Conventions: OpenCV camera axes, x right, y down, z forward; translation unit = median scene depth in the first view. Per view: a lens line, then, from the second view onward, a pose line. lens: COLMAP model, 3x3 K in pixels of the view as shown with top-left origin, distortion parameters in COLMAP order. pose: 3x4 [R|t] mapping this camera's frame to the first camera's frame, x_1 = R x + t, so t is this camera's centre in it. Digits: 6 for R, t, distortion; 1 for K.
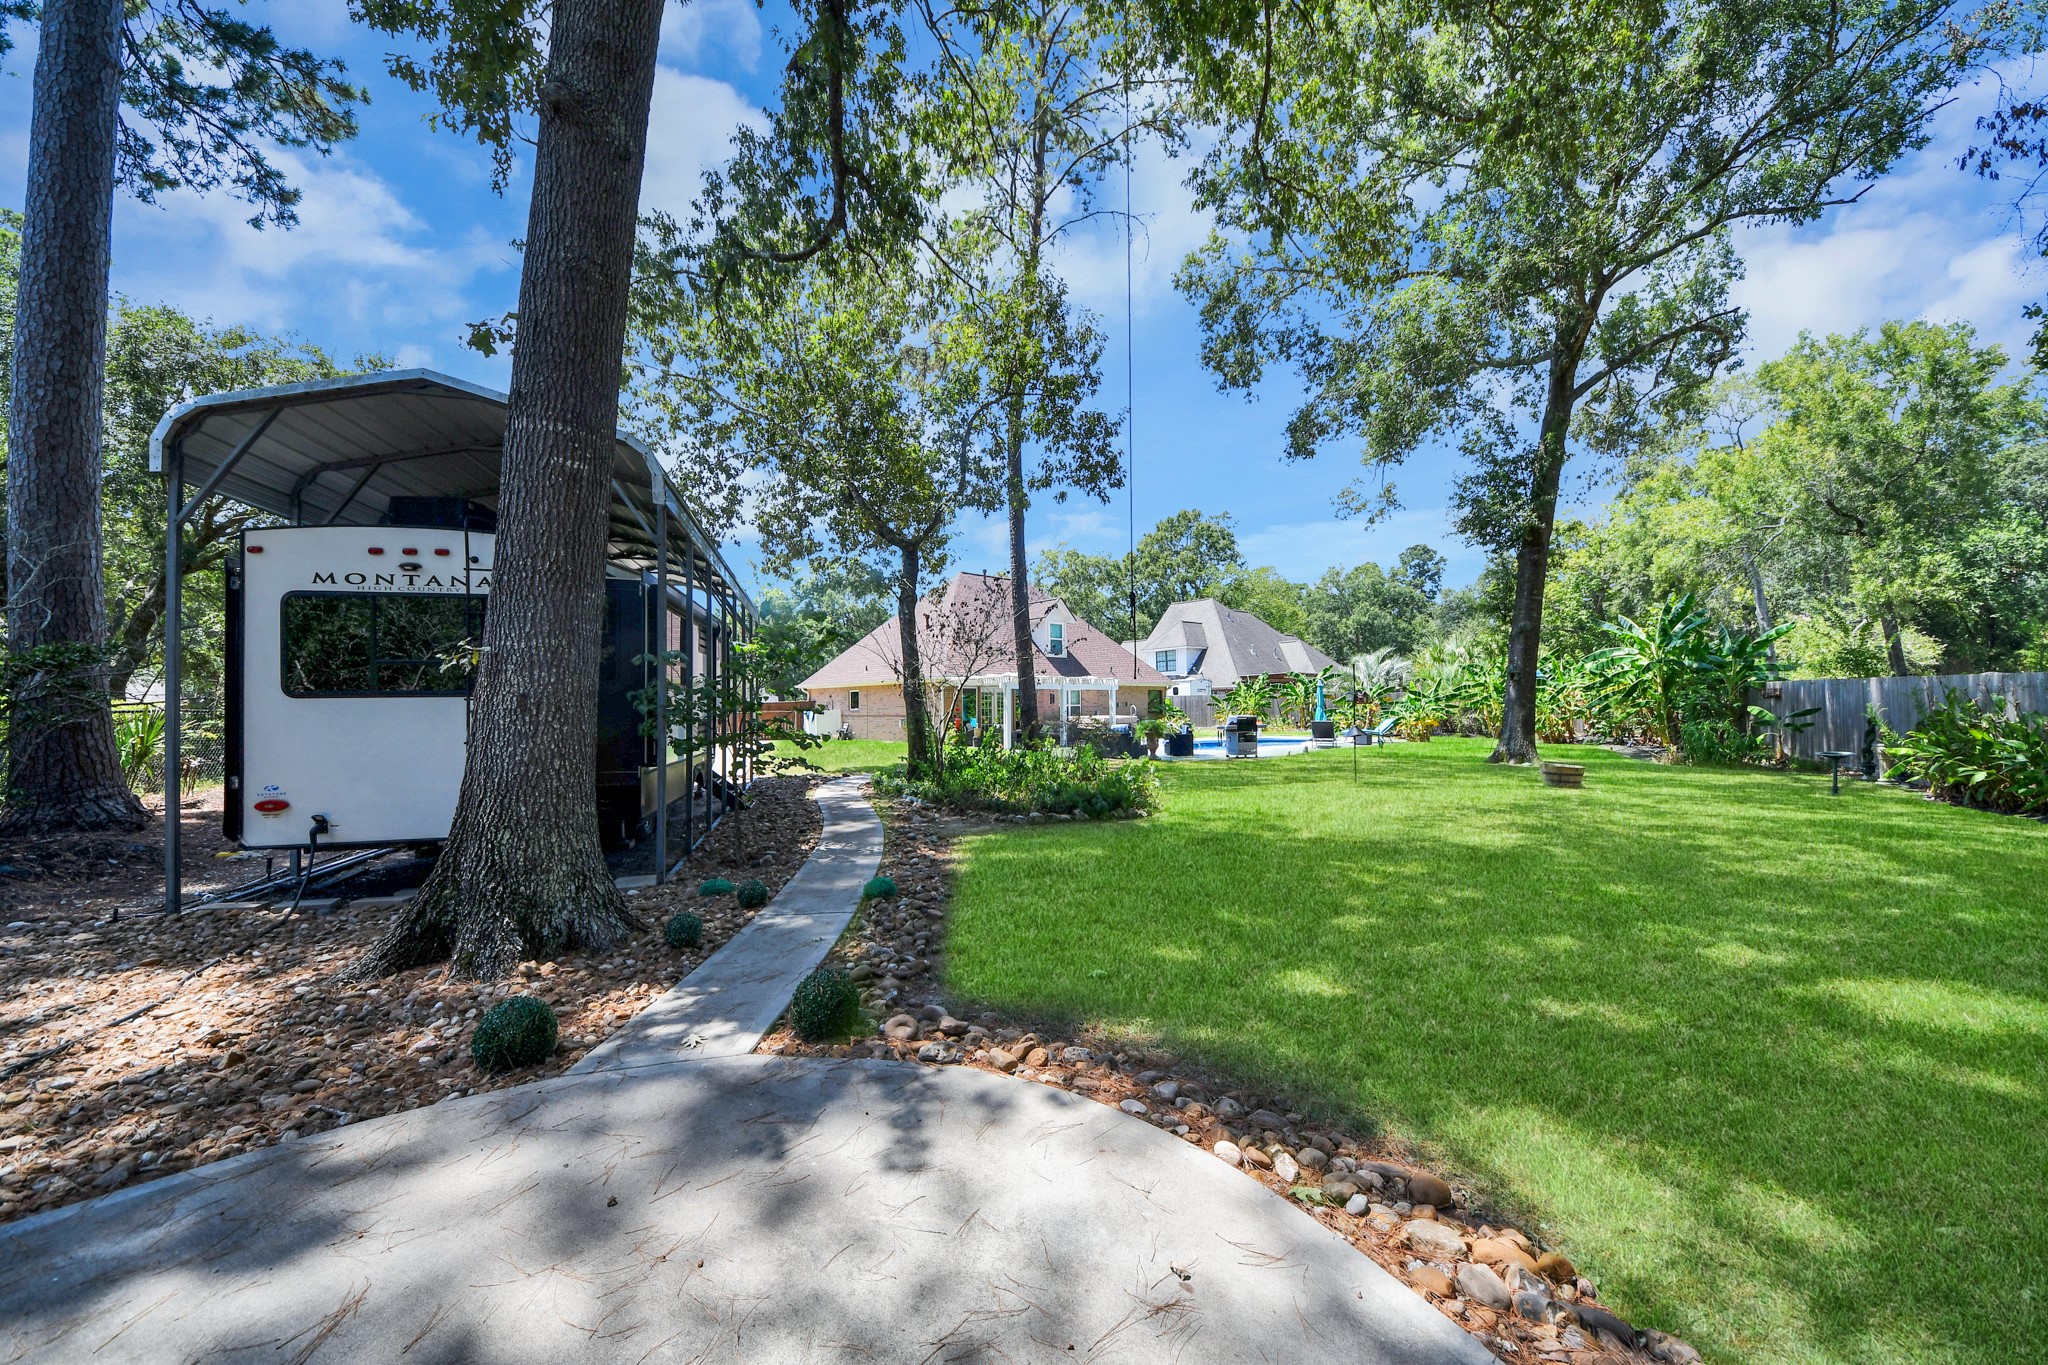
lens RADIAL K [[708.5, 0, 1001.0], [0, 708.5, 686.3], [0, 0, 1]] dist [-0.029033, 0.000122]
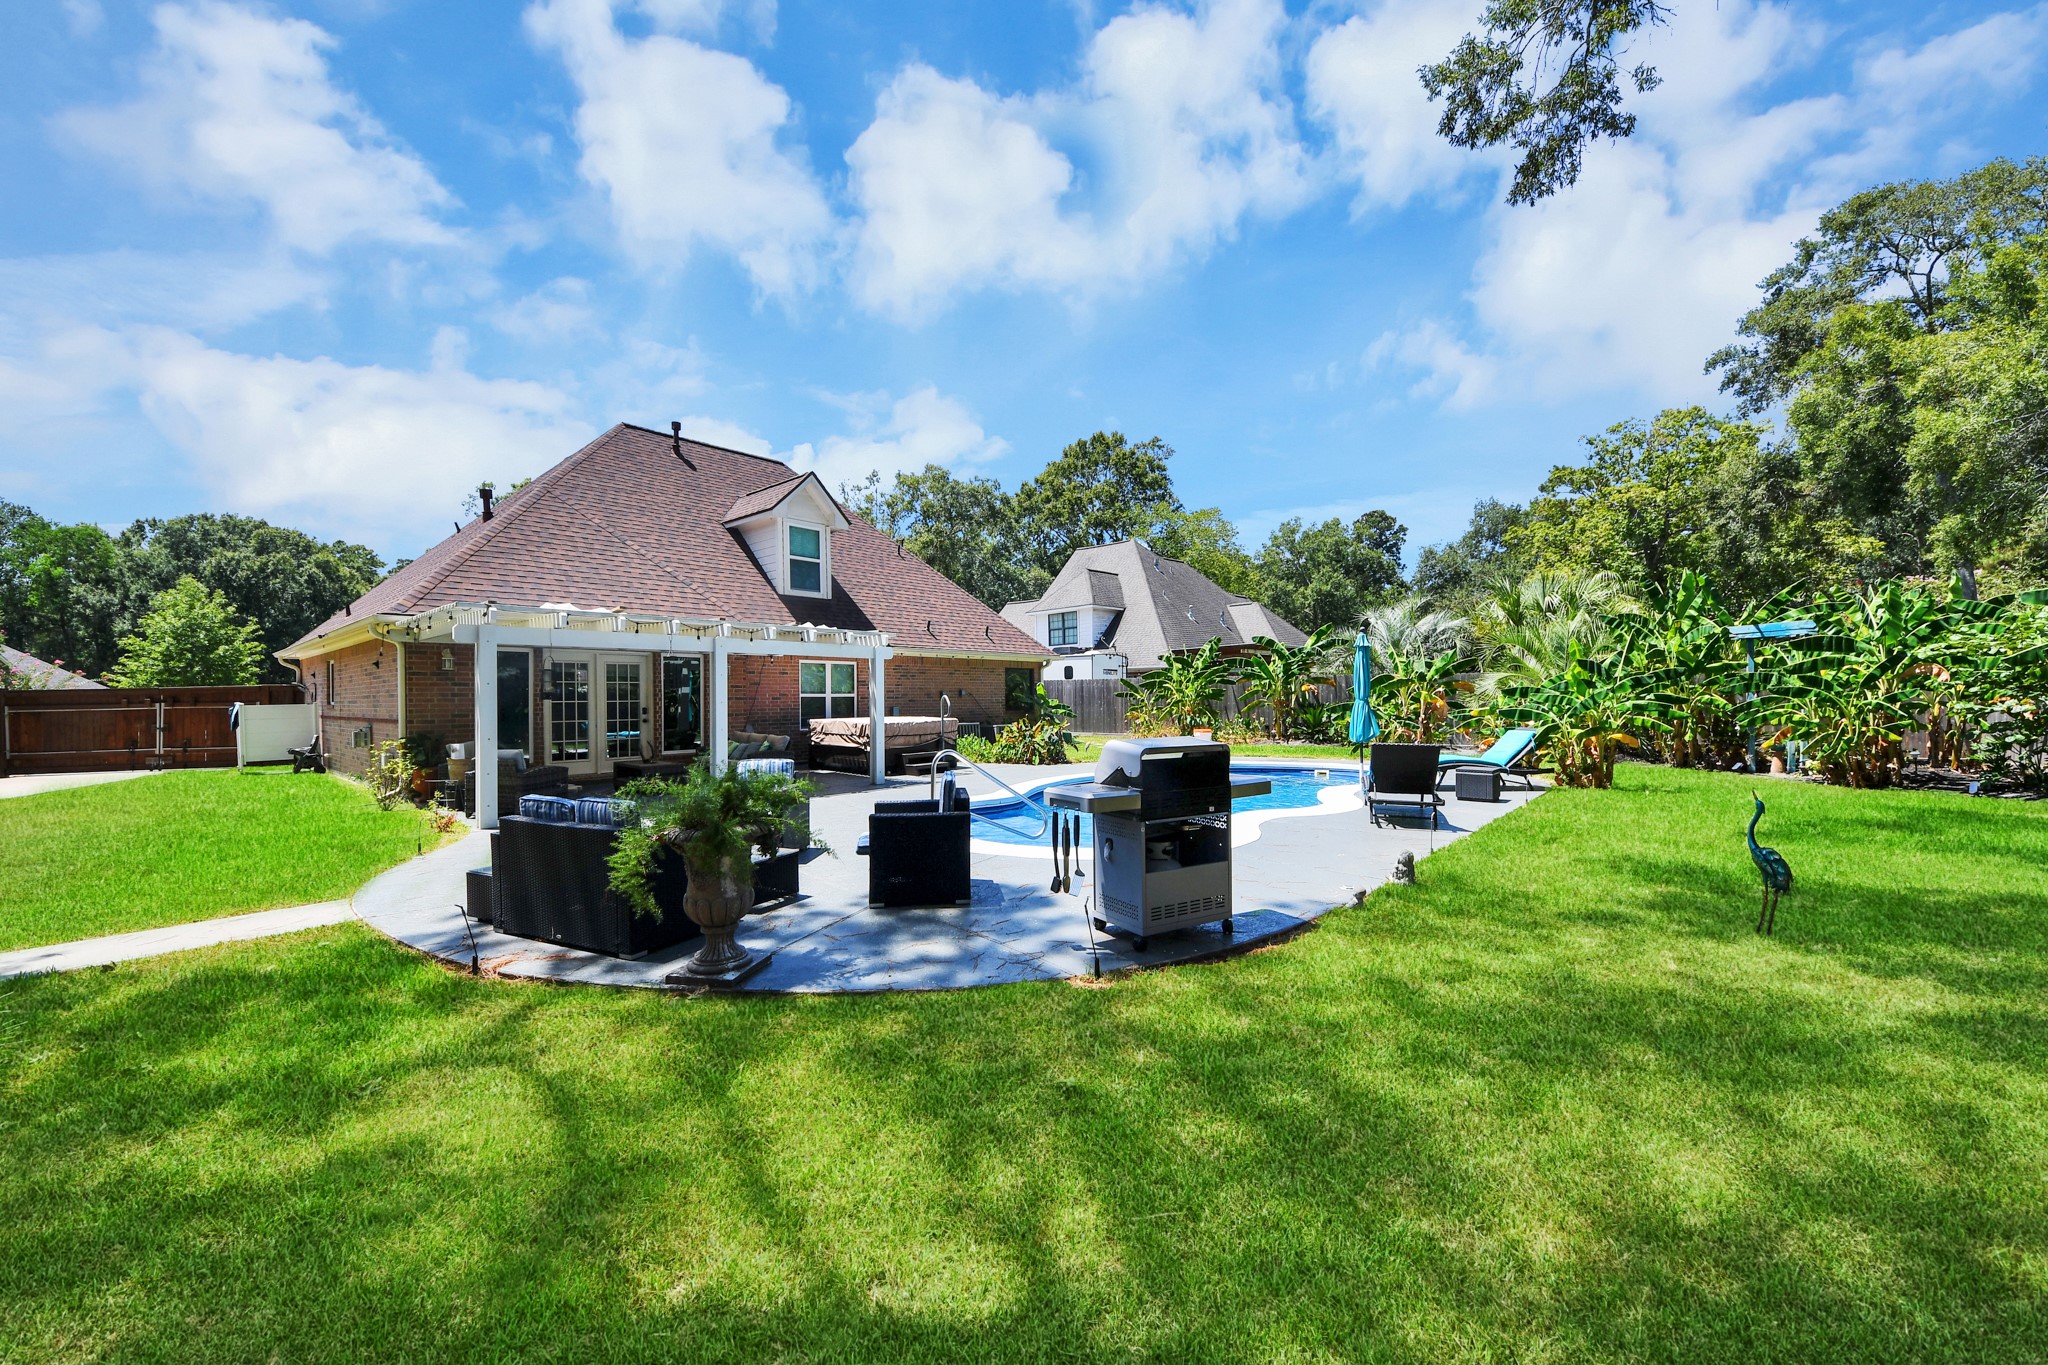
lens RADIAL K [[788.6, 0, 1024.0], [0, 788.6, 682.5], [0, 0, 1]] dist [-0.019488, -0.000529]
pose [[0.990347, 0.005544, 0.138498, 0.192361], [-0.006813, 0.999939, 0.008692, 0.016288], [-0.138441, -0.009552, 0.990325, 0.557844]]
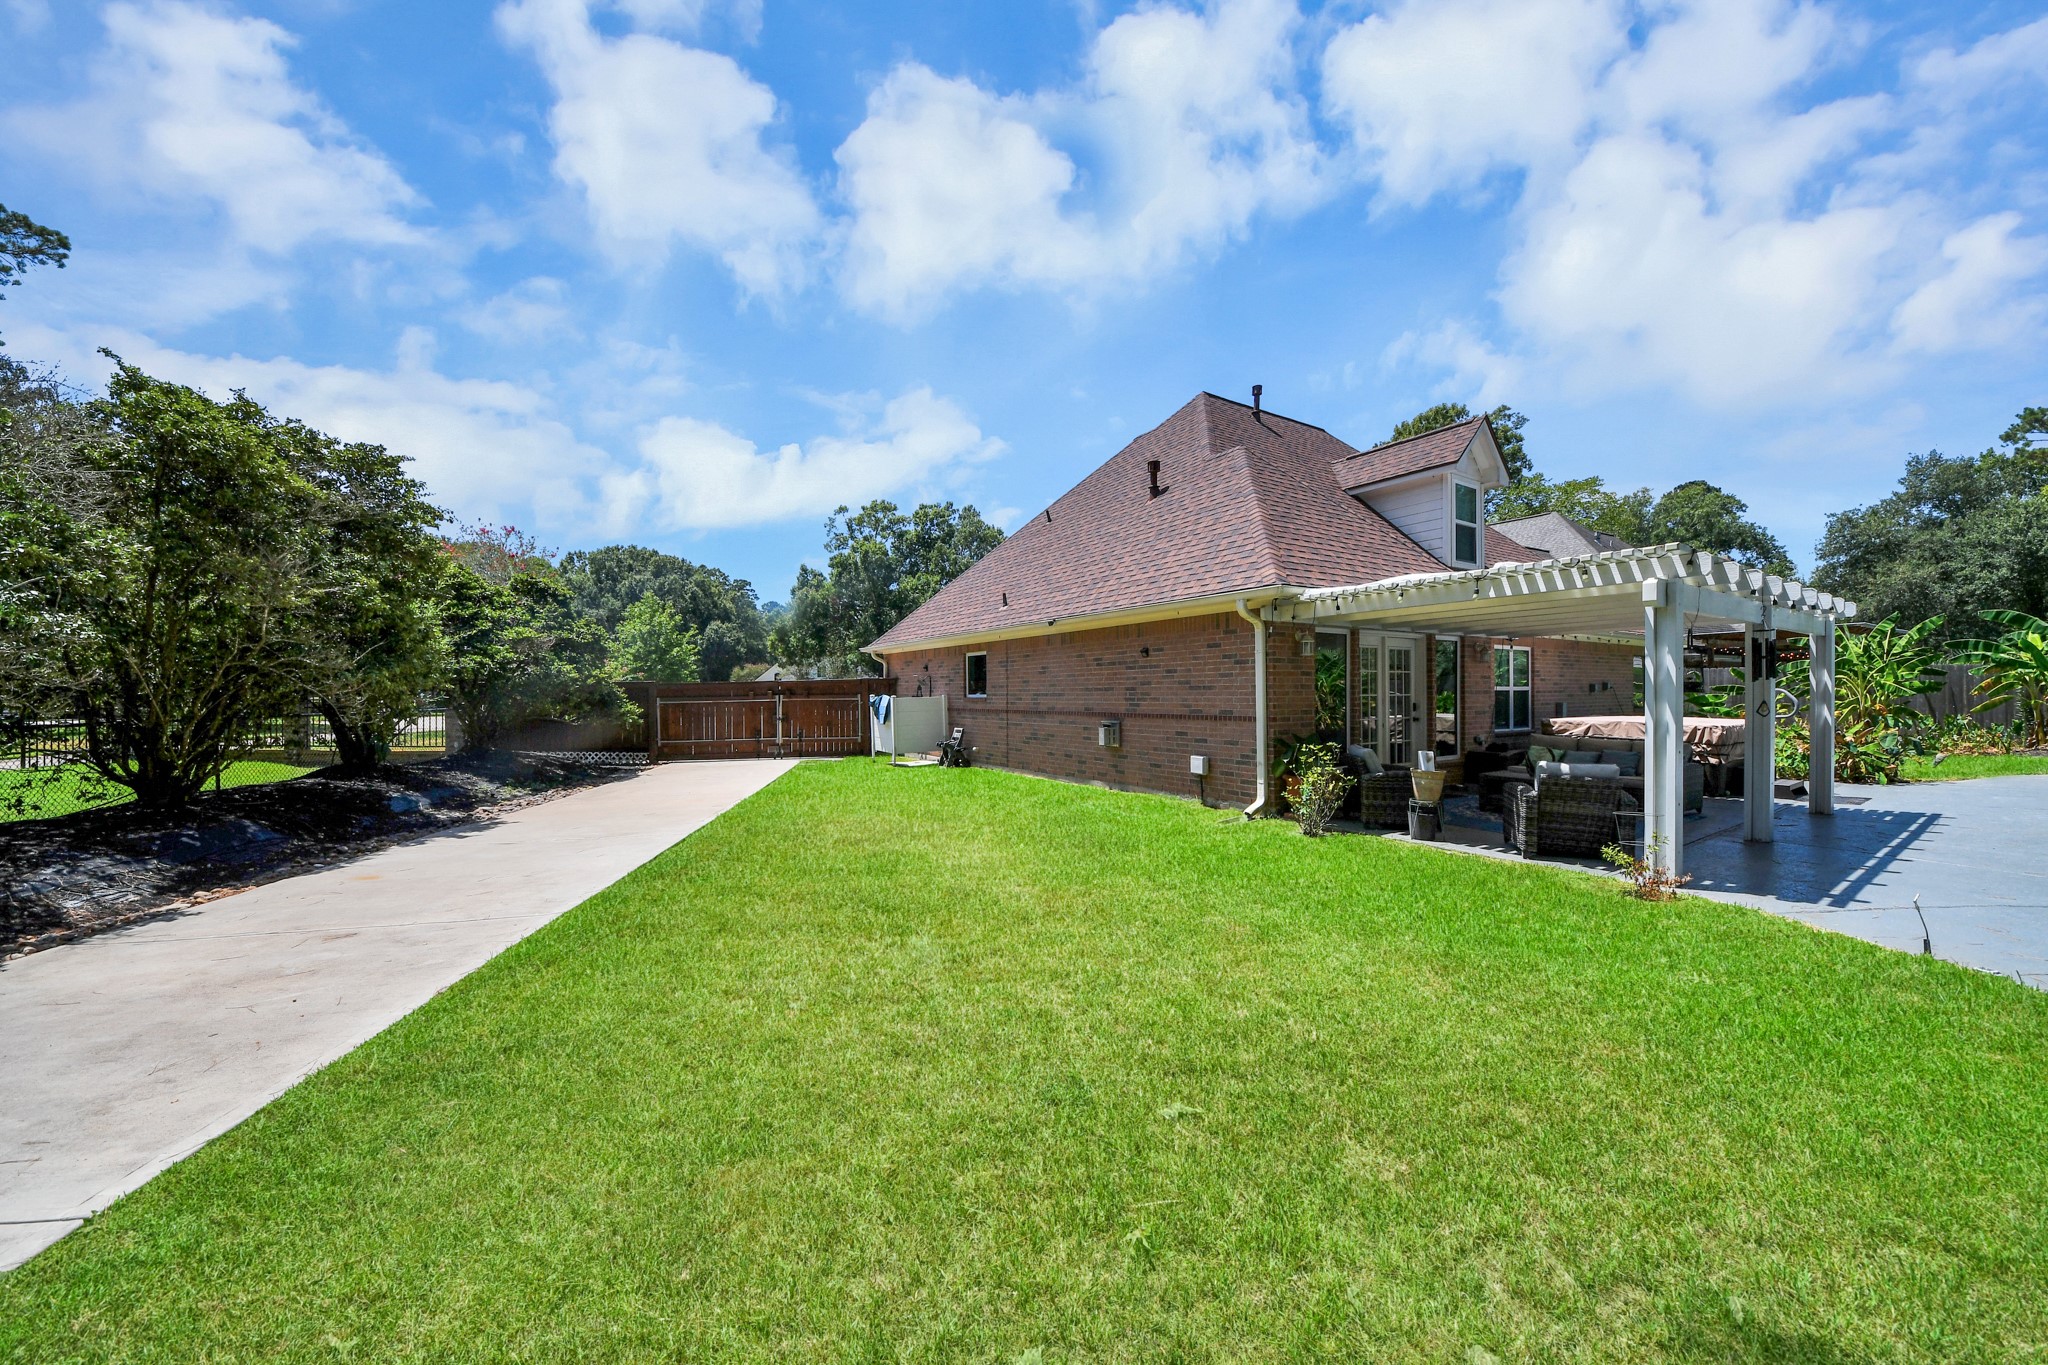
lens RADIAL K [[724.2, 0, 1024.0], [0, 724.2, 682.5], [0, 0, 1]] dist [-0.000209, -0.000270]
pose [[0.991667, 0.004613, -0.128745, -0.157258], [-0.002742, 0.999888, 0.014708, 0.023124], [0.128799, -0.014232, 0.991569, 0.700234]]
